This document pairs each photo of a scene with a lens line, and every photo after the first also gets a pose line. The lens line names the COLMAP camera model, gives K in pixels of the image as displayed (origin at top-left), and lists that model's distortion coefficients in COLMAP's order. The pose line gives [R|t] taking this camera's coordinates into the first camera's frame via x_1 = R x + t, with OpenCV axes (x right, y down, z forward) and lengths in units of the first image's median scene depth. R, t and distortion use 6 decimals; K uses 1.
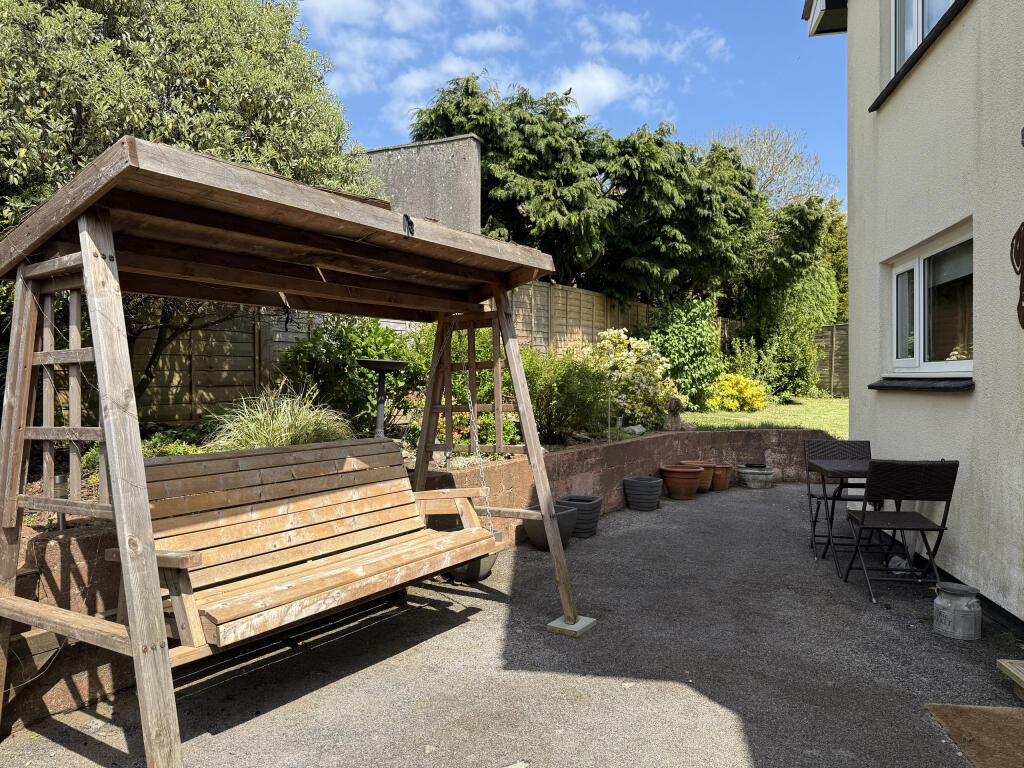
lens RADIAL K [[703.5, 0, 513.8], [0, 703.5, 382.6], [0, 0, 1]] dist [0.056396, 0.000193]
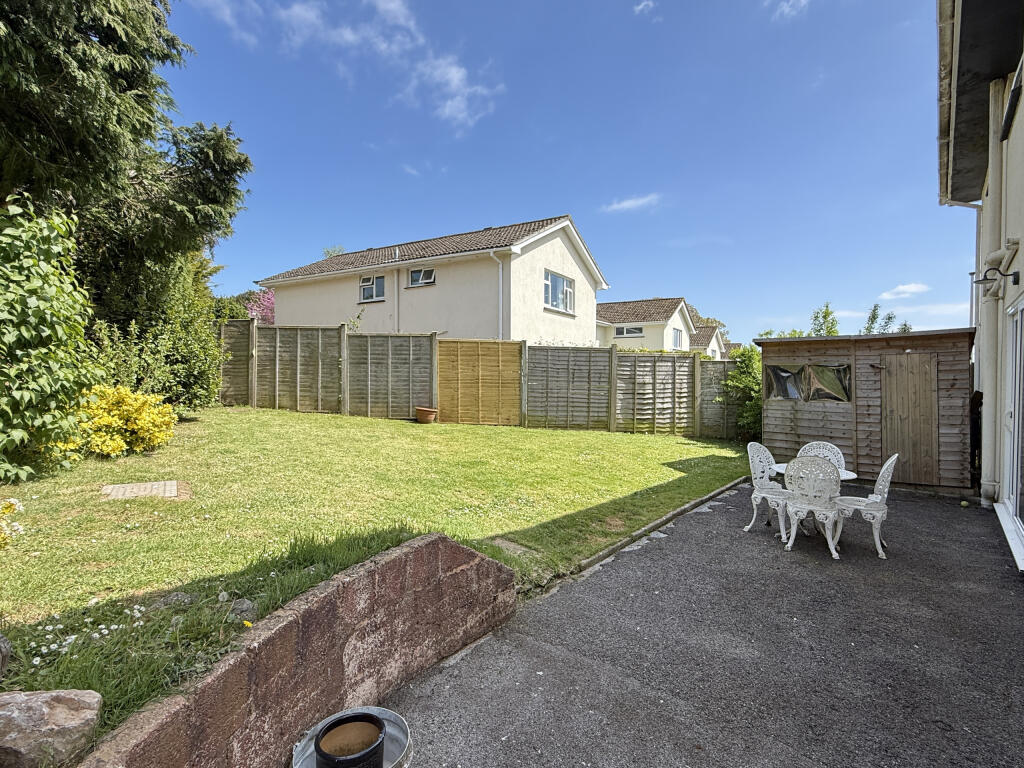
lens RADIAL K [[514.1, 0, 513.8], [0, 514.1, 382.3], [0, 0, 1]] dist [-0.000500, -0.000291]
pose [[0.496266, -0.006912, 0.868143, 0.128517], [-0.002324, 0.999954, 0.009290, -0.018467], [-0.868167, -0.006628, 0.496228, 0.552347]]
